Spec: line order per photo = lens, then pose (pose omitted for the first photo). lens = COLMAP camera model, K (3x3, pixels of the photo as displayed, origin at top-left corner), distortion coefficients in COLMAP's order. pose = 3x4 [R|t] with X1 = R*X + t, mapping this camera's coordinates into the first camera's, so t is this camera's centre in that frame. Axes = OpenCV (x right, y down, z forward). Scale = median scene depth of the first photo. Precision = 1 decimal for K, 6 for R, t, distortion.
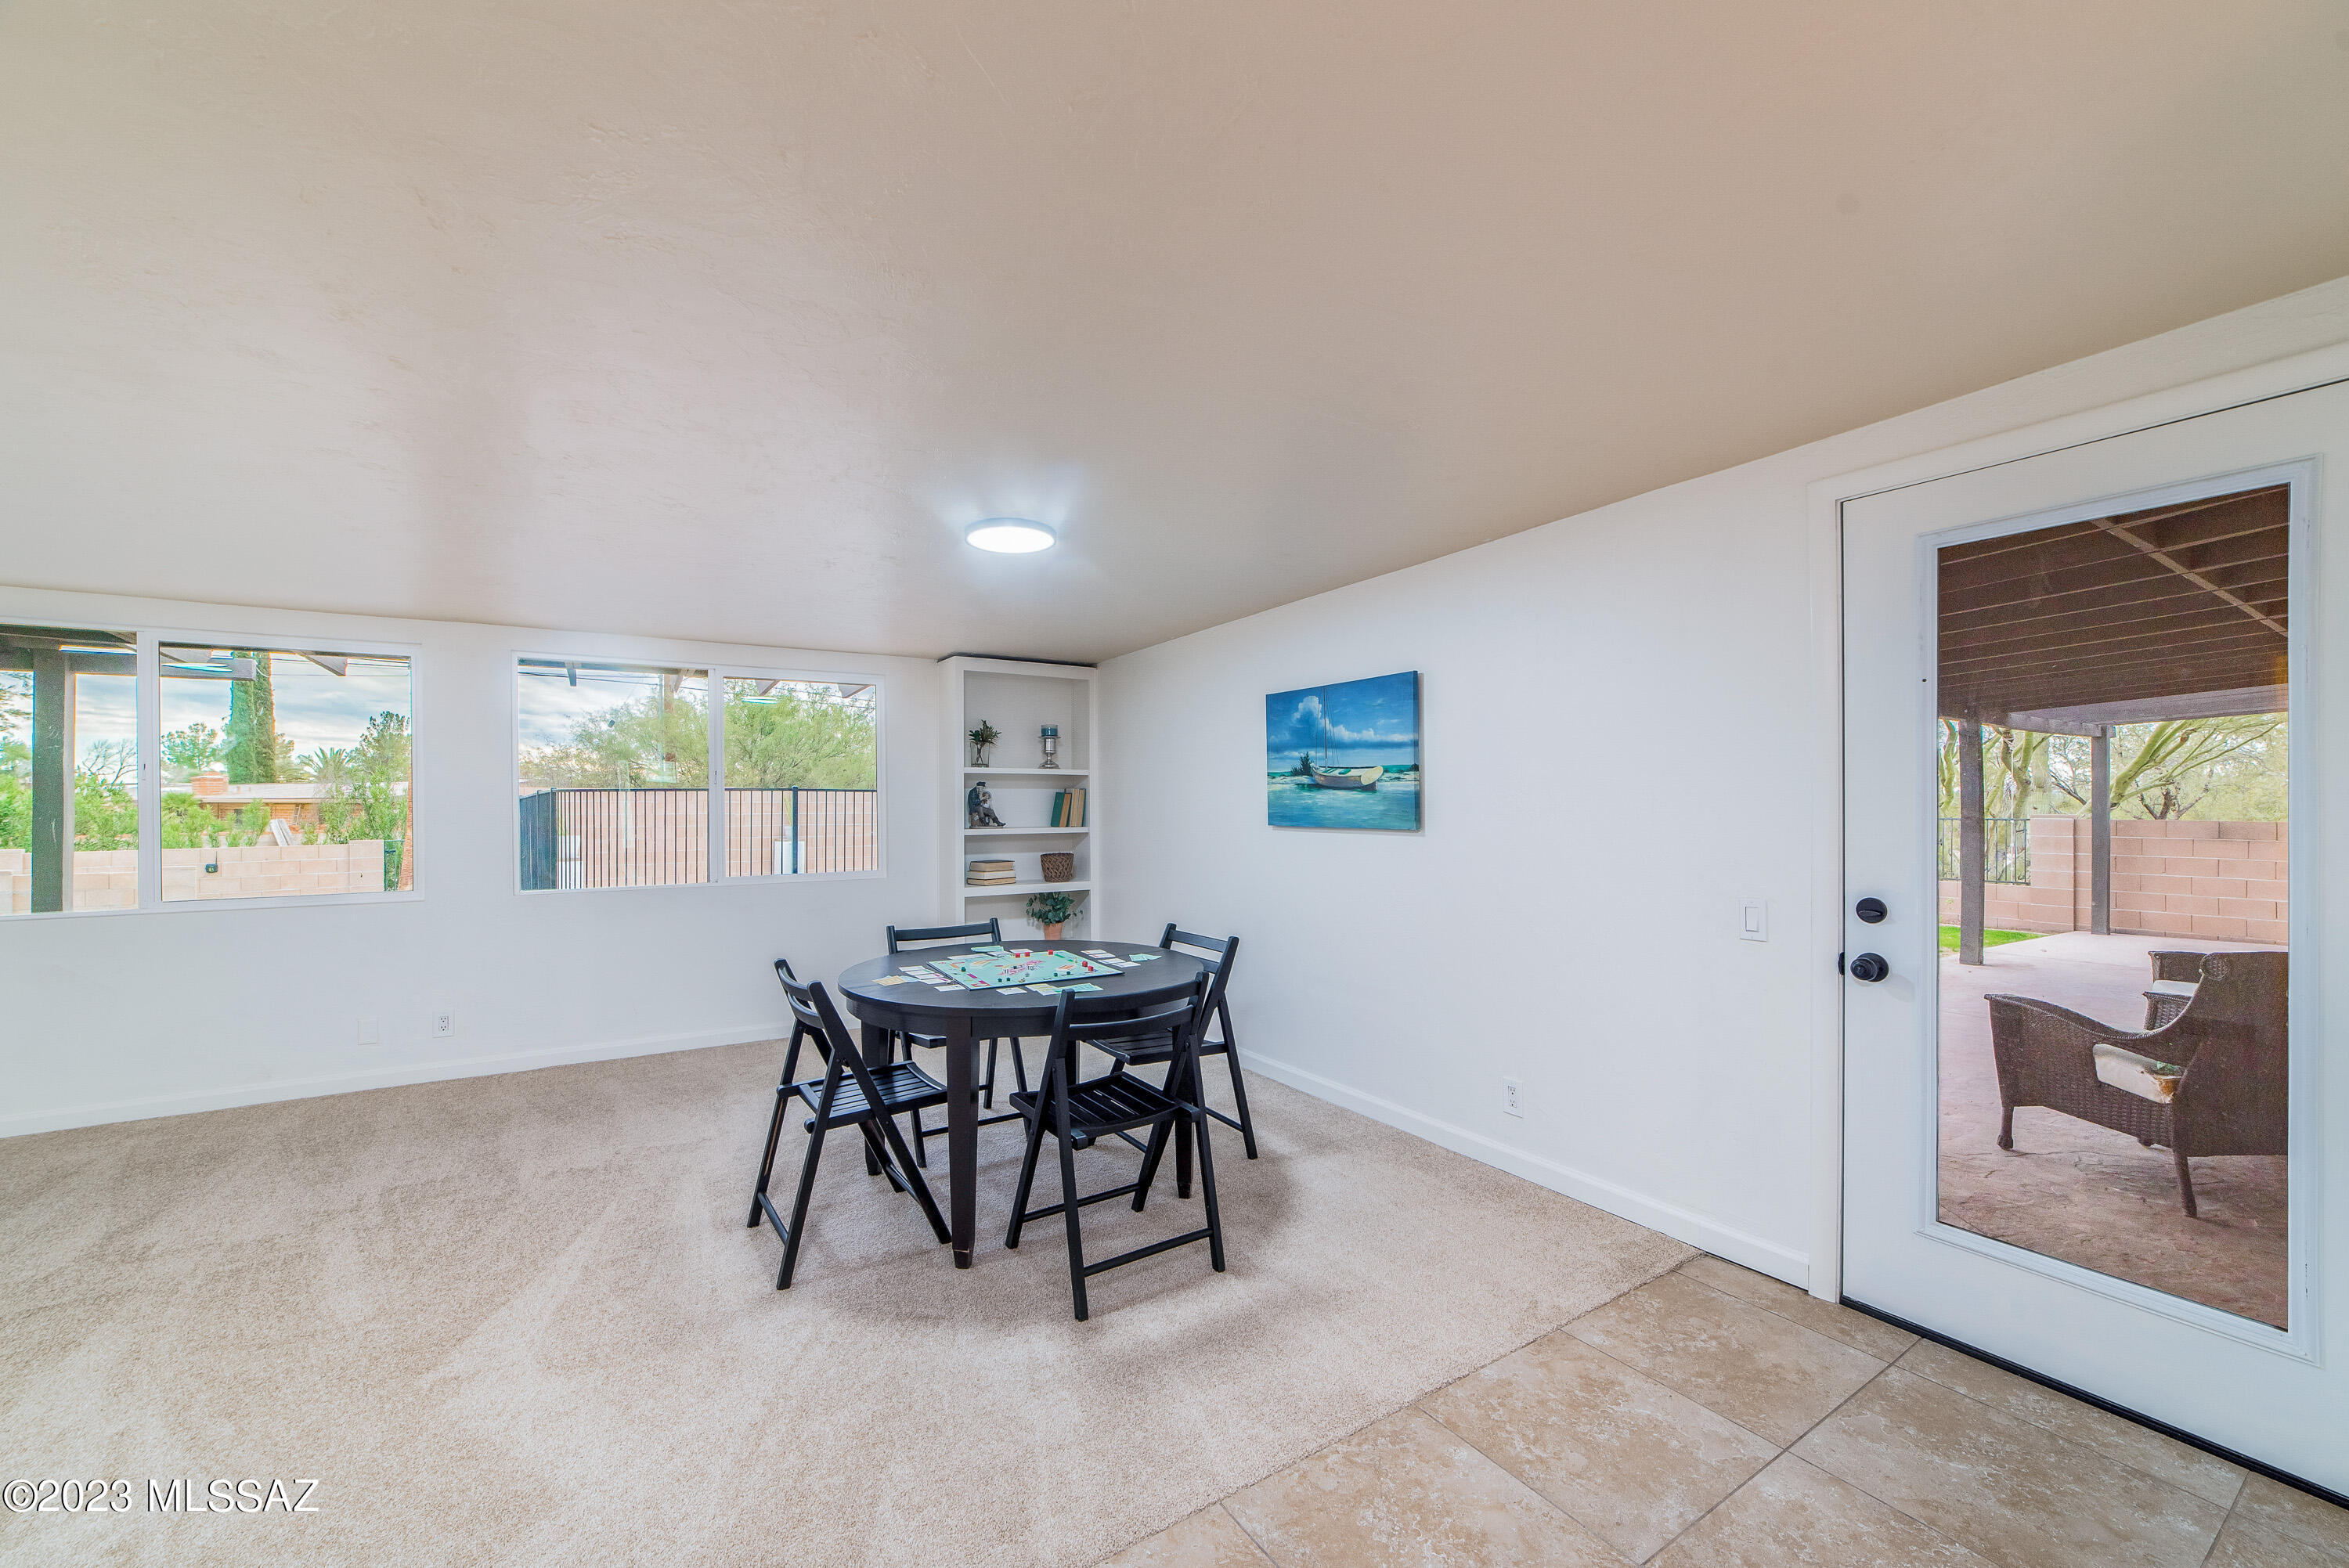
lens RADIAL K [[946.6, 0, 1169.9], [0, 946.6, 806.0], [0, 0, 1]] dist [-0.015945, 0.007452]
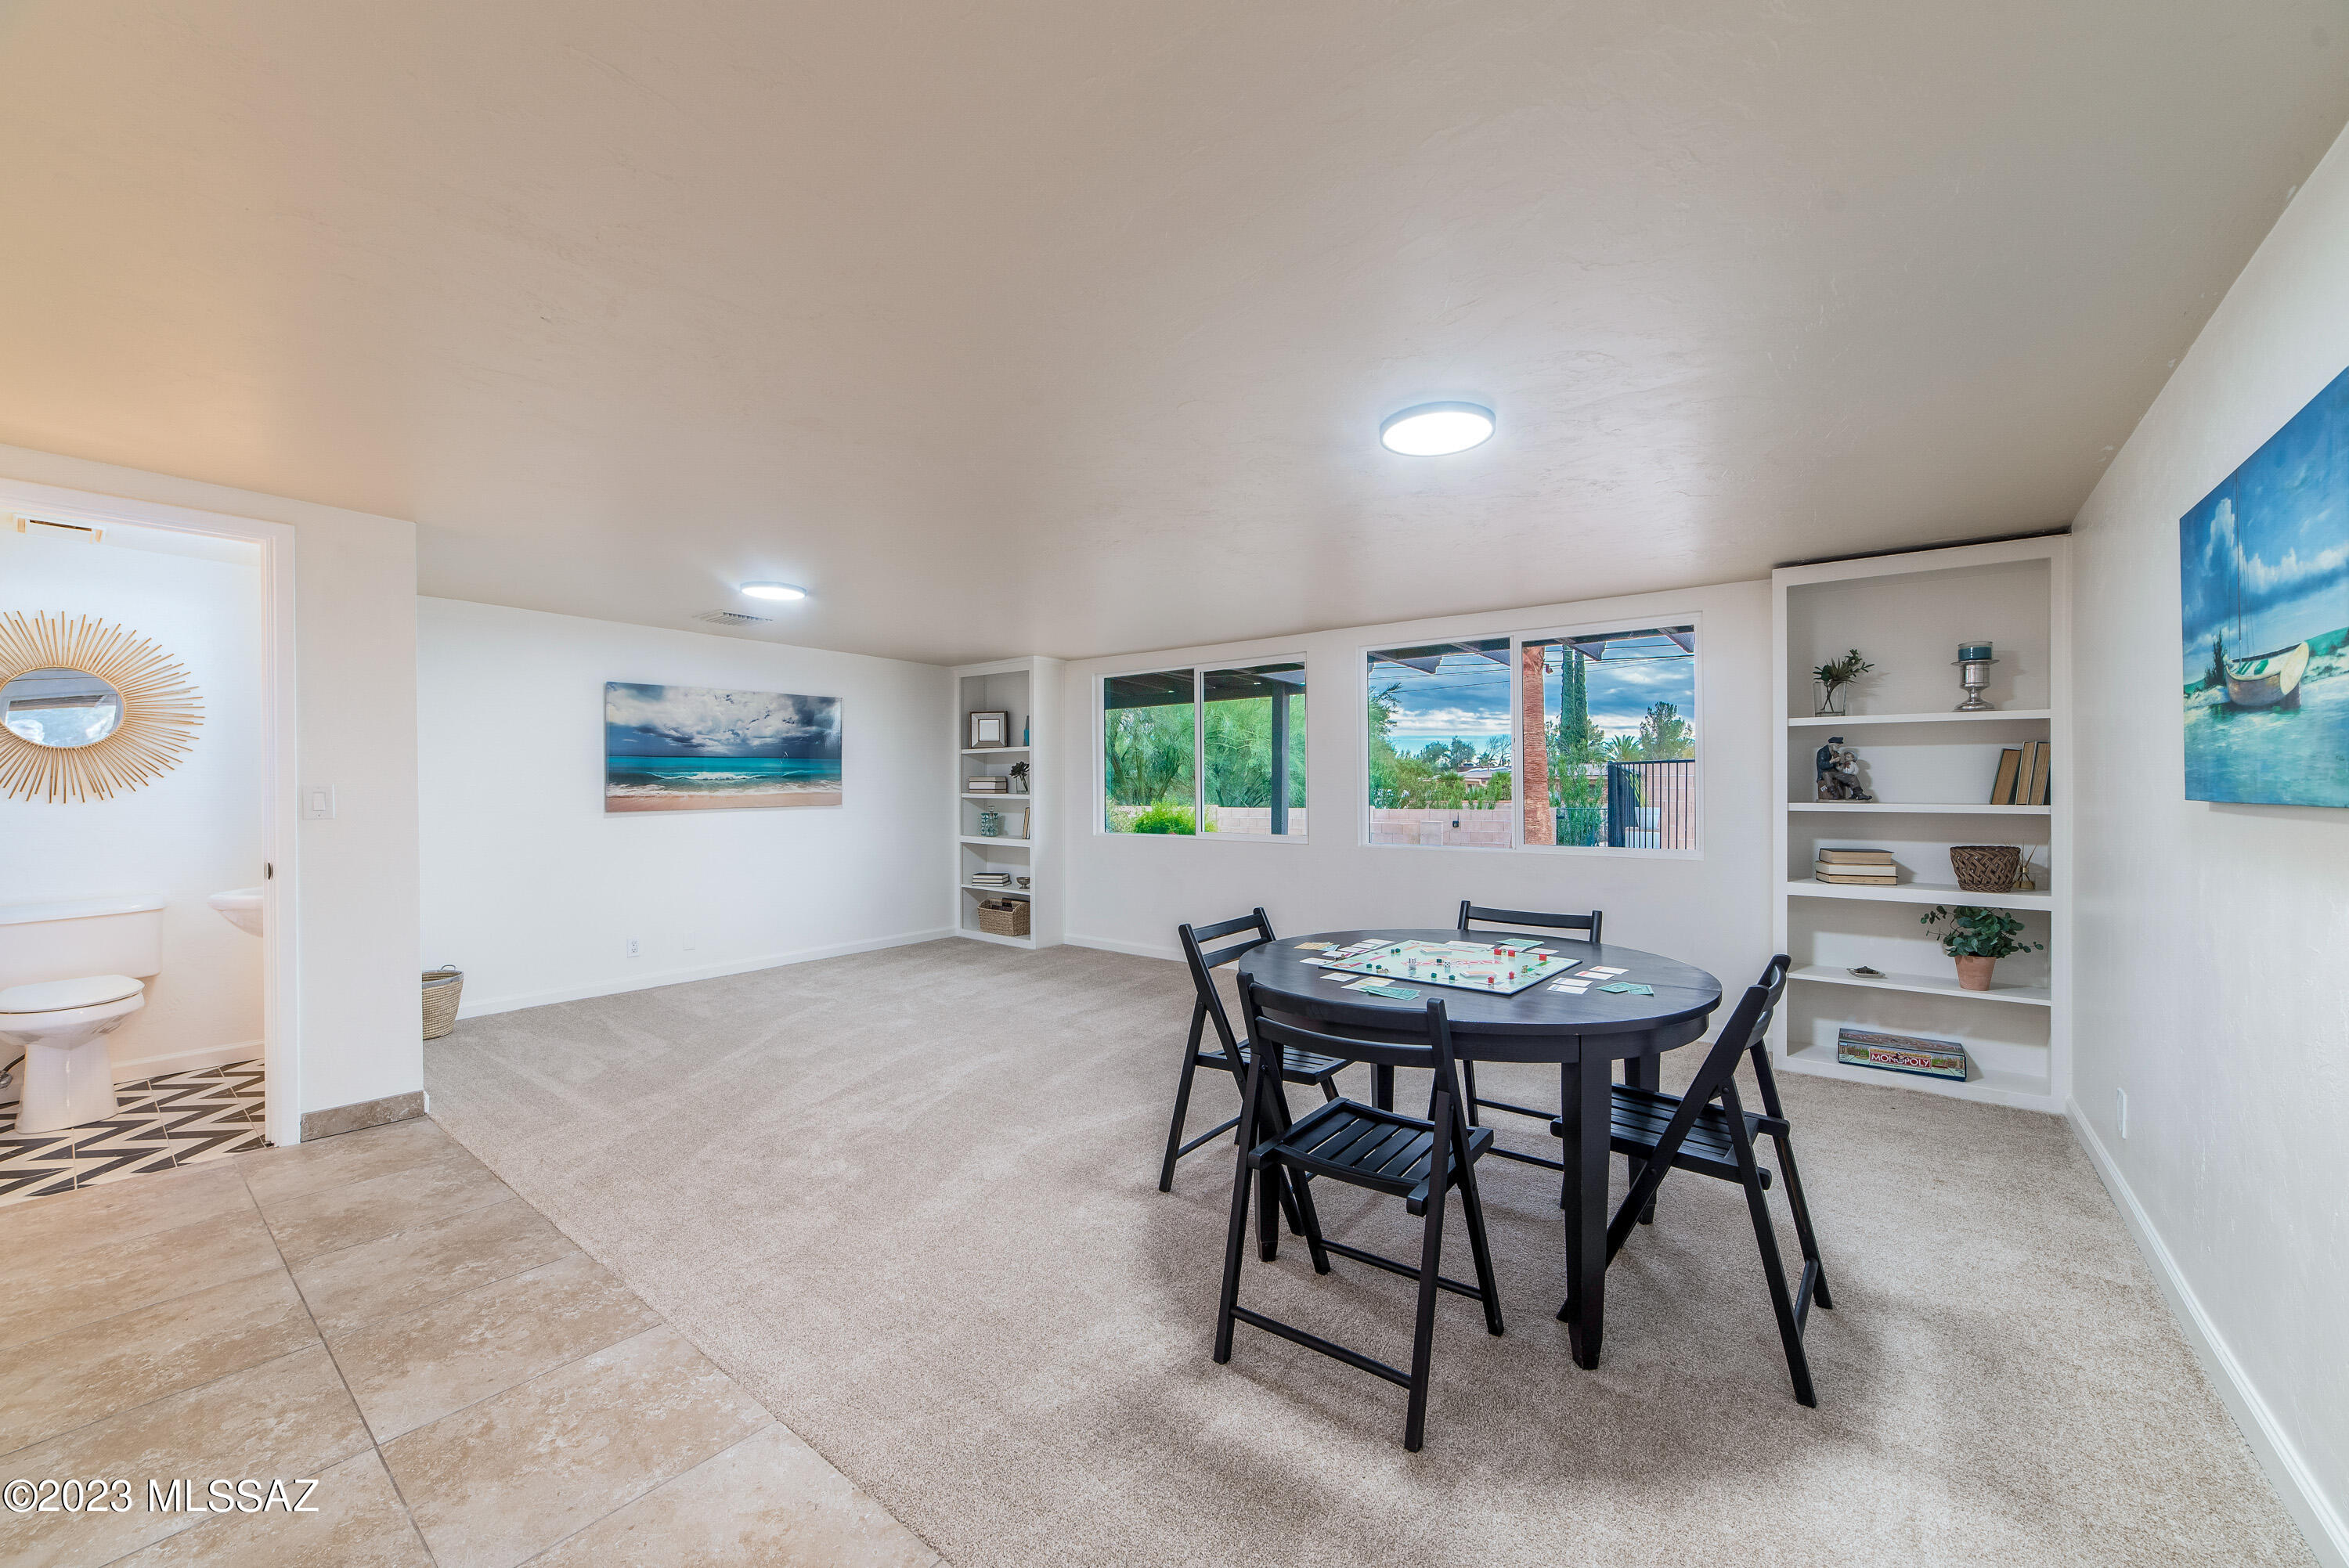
lens RADIAL K [[891.9, 0, 1094.9], [0, 891.9, 787.4], [0, 0, 1]] dist [-0.010570, 0.000199]
pose [[0.312086, 0.008467, -0.950016, 0.251297], [-0.005994, 0.999958, 0.006943, 0.010633], [0.950035, 0.003528, 0.312124, 0.260667]]
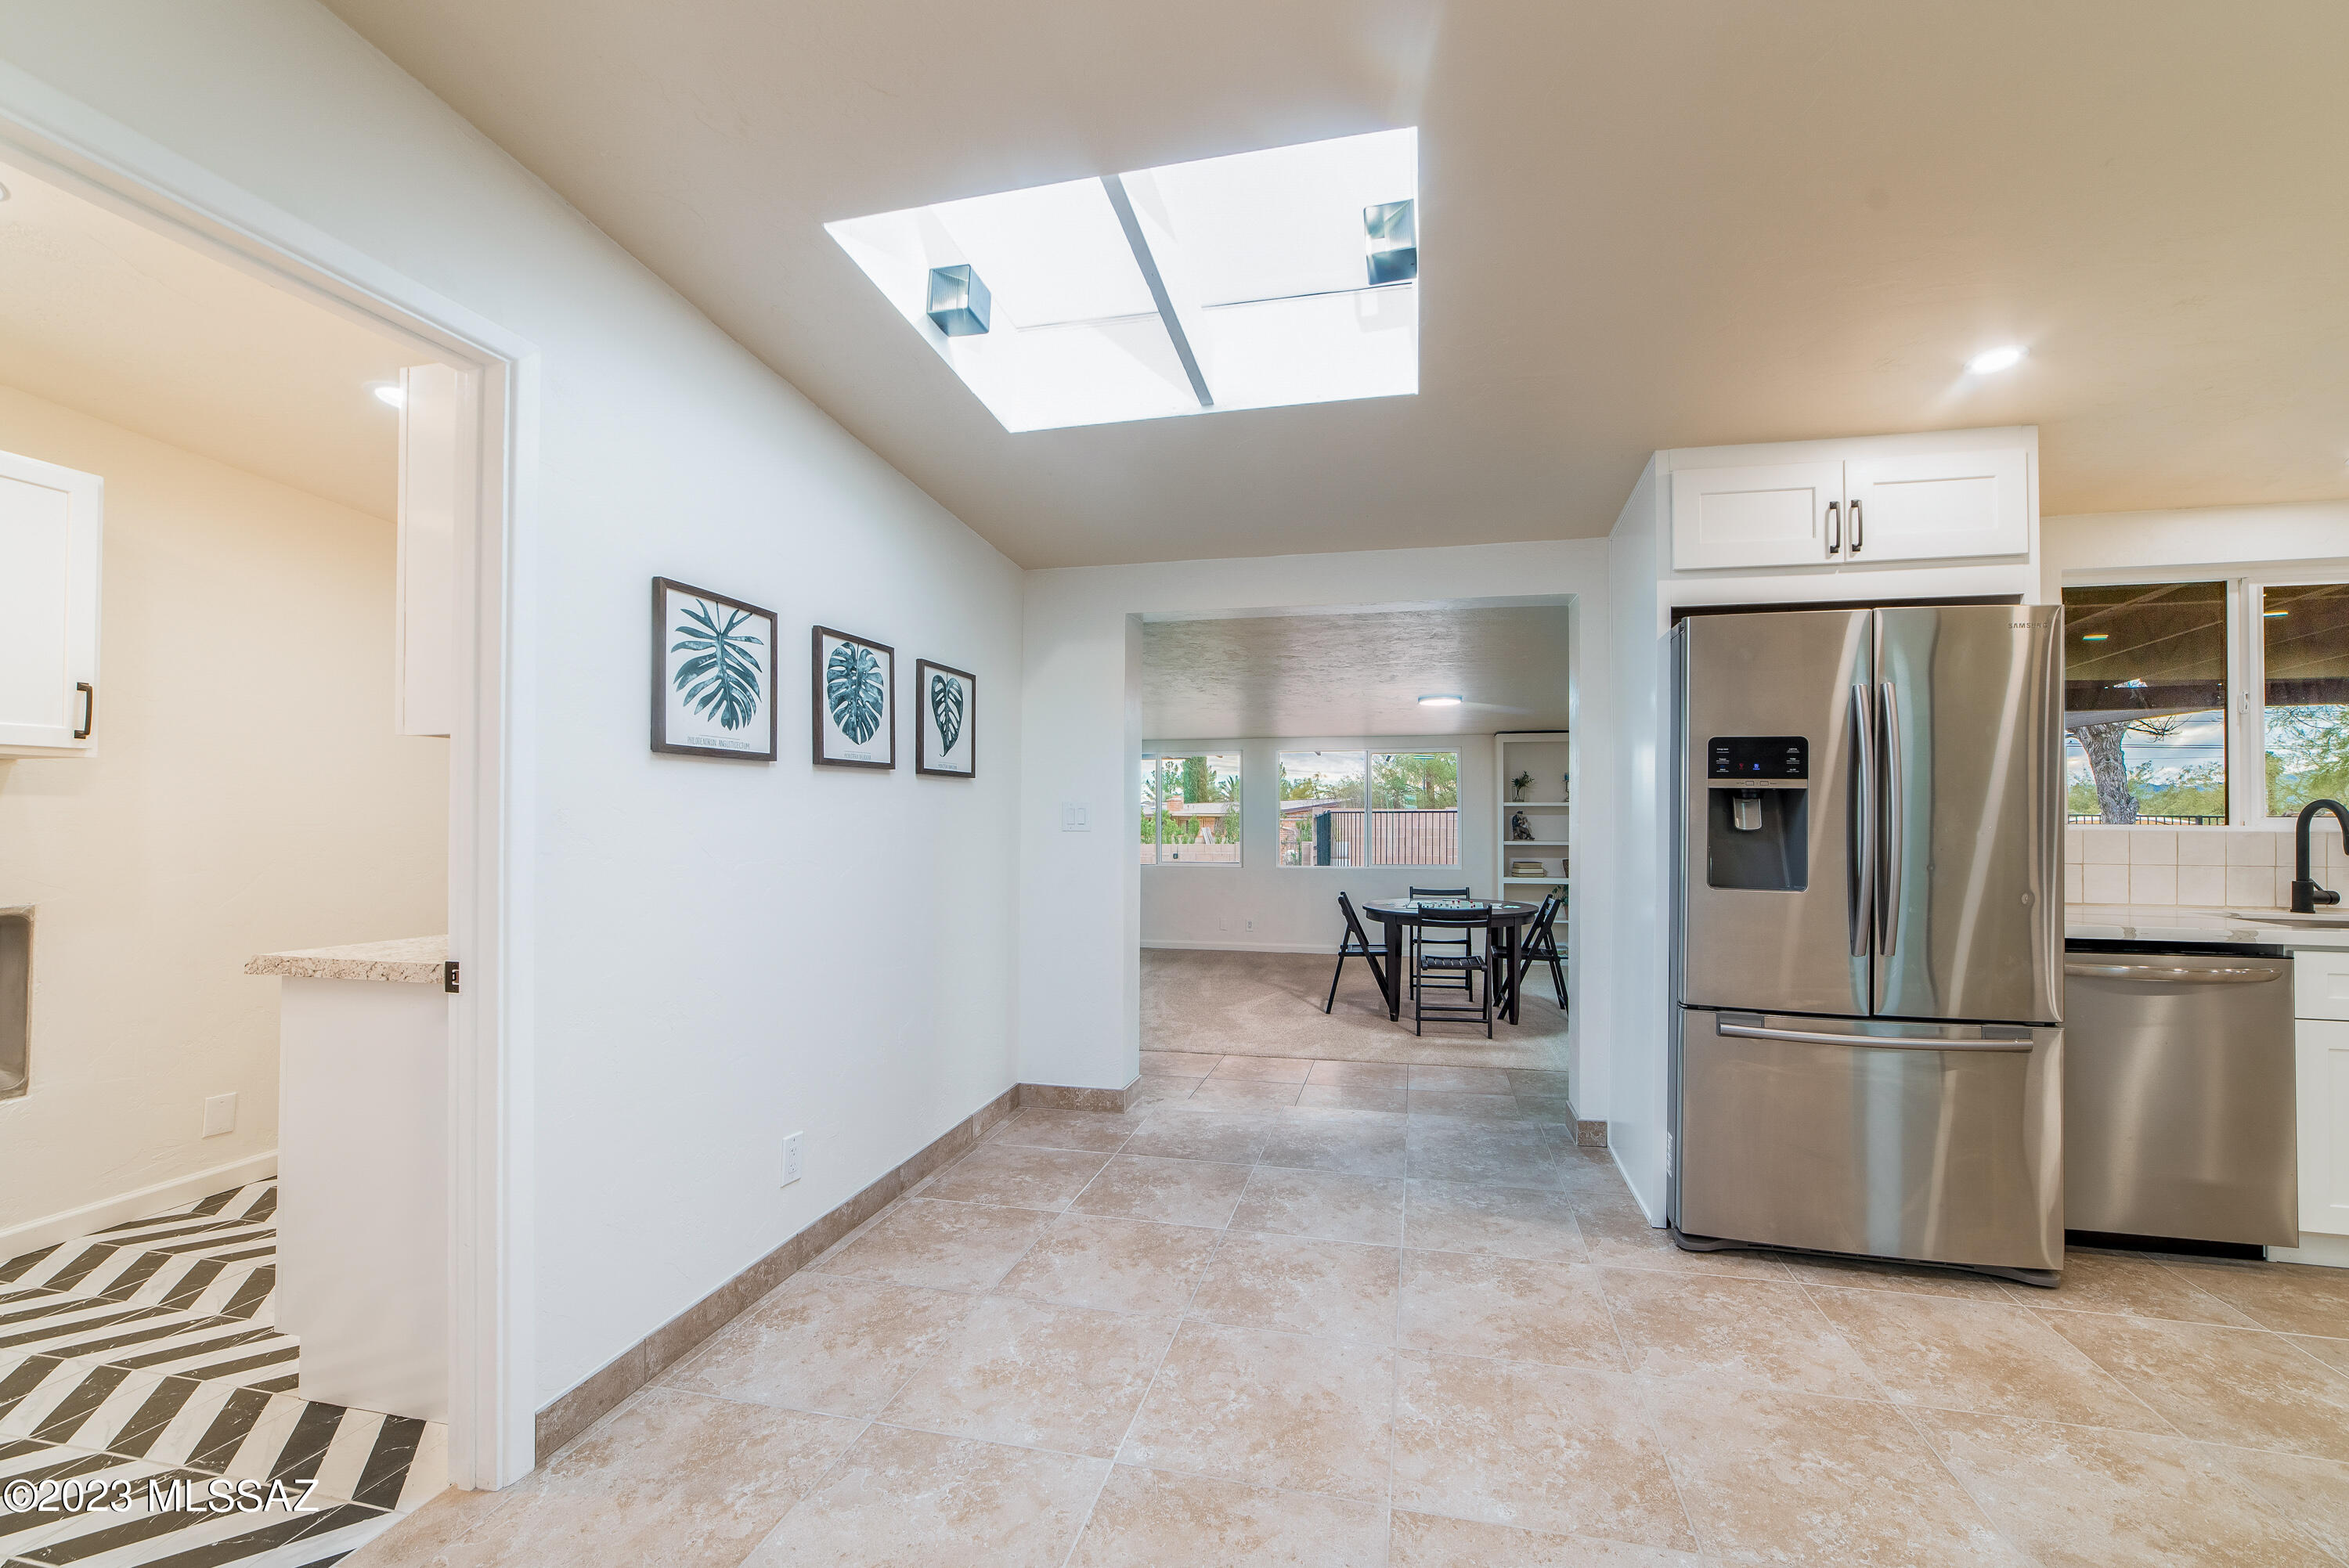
lens RADIAL K [[940.0, 0, 1181.3], [0, 940.0, 816.6], [0, 0, 1]] dist [-0.023869, 0.006205]
pose [[0.703784, 0.005596, -0.710392, 0.501289], [-0.007977, 0.999968, -0.000026, -0.011710], [0.710369, 0.005685, 0.703807, -0.487900]]
